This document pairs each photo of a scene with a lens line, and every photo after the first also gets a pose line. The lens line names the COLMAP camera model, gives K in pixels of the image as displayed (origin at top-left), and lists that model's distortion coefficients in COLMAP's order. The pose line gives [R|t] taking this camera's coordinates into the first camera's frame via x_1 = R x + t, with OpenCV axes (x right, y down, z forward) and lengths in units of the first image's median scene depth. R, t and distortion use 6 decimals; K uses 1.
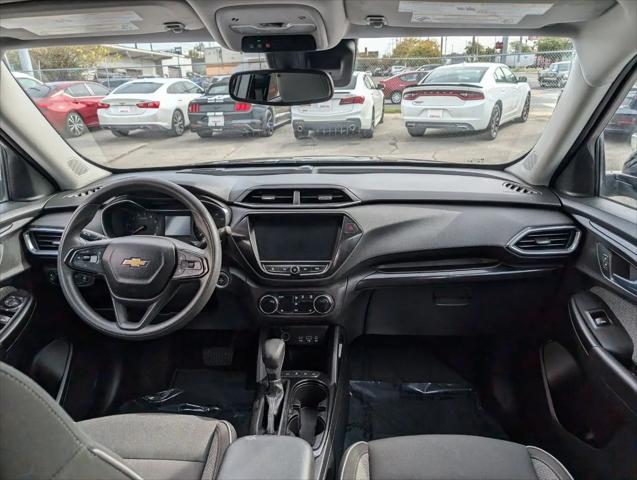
lens RADIAL K [[454.2, 0, 316.0], [0, 454.2, 242.9], [0, 0, 1]] dist [0.039603, -0.033804]
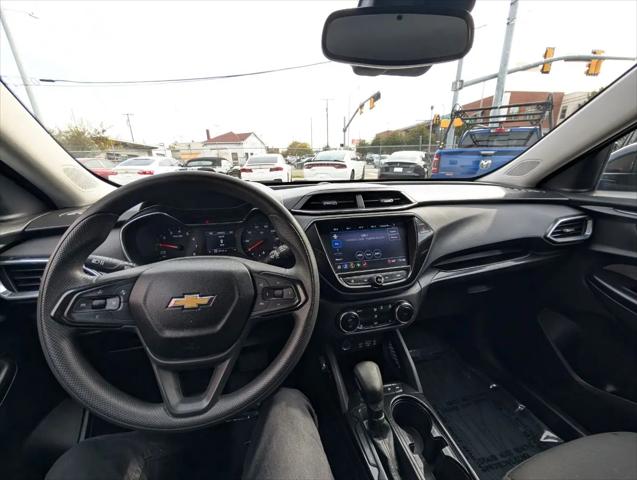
lens RADIAL K [[239.9, 0, 317.0], [0, 239.9, 242.4], [0, 0, 1]] dist [-0.000507, 0.000080]
pose [[0.963609, -0.076970, 0.255994, -0.274745], [0.082874, 0.996484, -0.012339, -0.017049], [-0.254144, 0.033106, 0.966600, 0.568910]]
